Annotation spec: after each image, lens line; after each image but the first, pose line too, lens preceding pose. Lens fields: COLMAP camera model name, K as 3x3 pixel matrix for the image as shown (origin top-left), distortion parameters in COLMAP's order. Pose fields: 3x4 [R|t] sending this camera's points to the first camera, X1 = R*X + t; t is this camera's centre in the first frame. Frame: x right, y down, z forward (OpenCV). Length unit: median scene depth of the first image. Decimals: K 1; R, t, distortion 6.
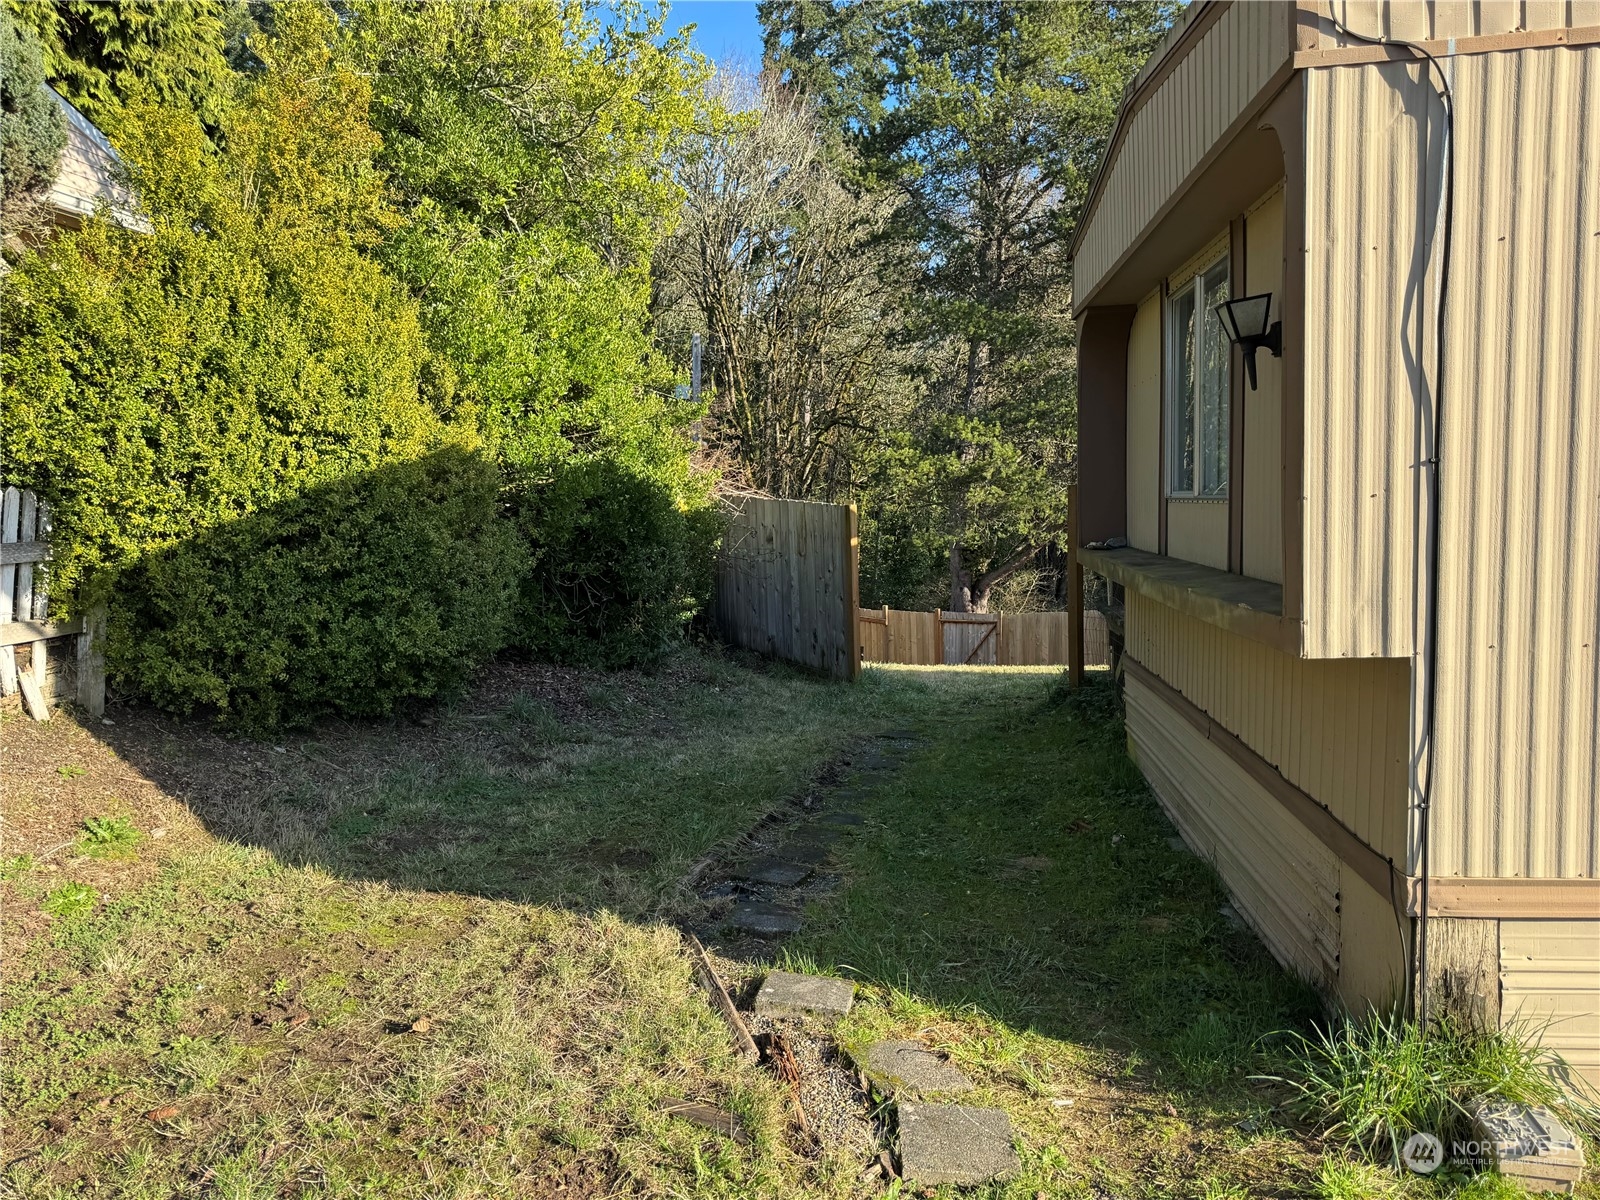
lens RADIAL K [[1134.1, 0, 797.0], [0, 1134.1, 604.1], [0, 0, 1]] dist [0.046494, -0.059196]
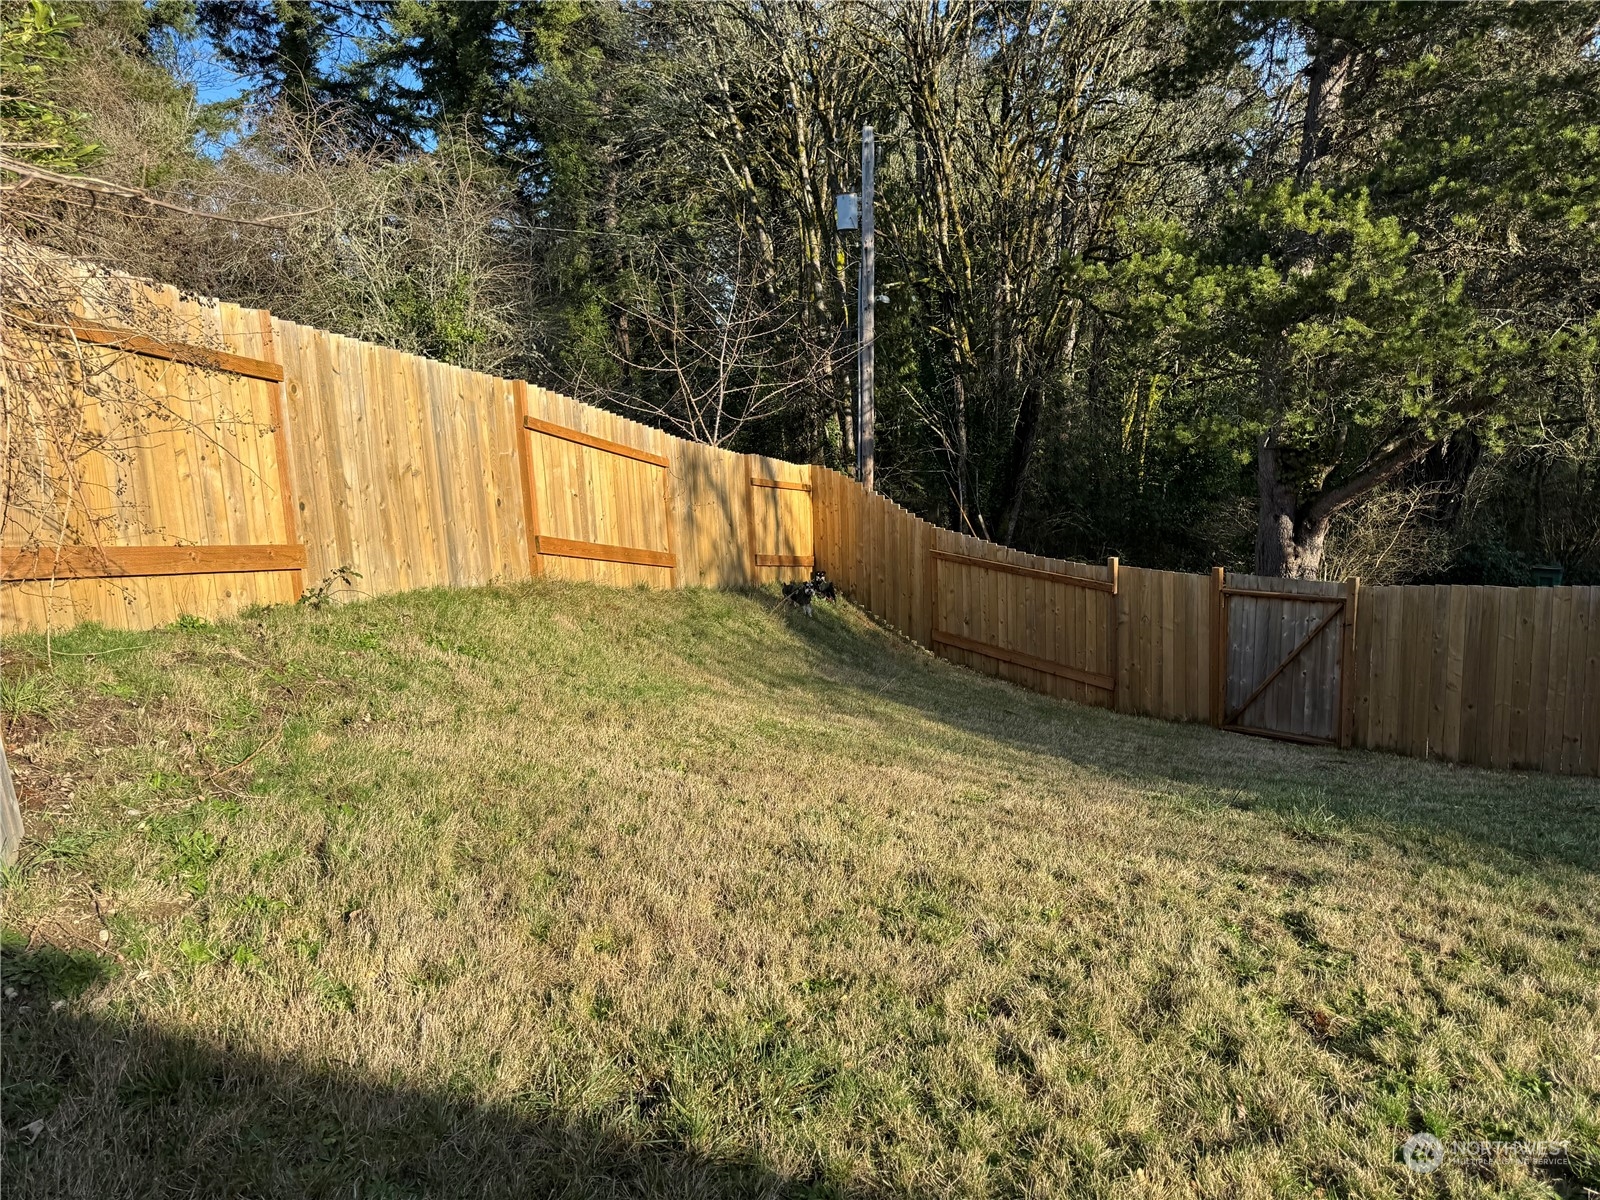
lens RADIAL K [[1134.1, 0, 806.0], [0, 1134.1, 594.3], [0, 0, 1]] dist [0.046494, -0.059196]
pose [[0.967303, 0.026747, -0.252208, 0.071674], [-0.008085, 0.997170, 0.074742, -0.019321], [0.253493, -0.070259, 0.964782, 0.443897]]
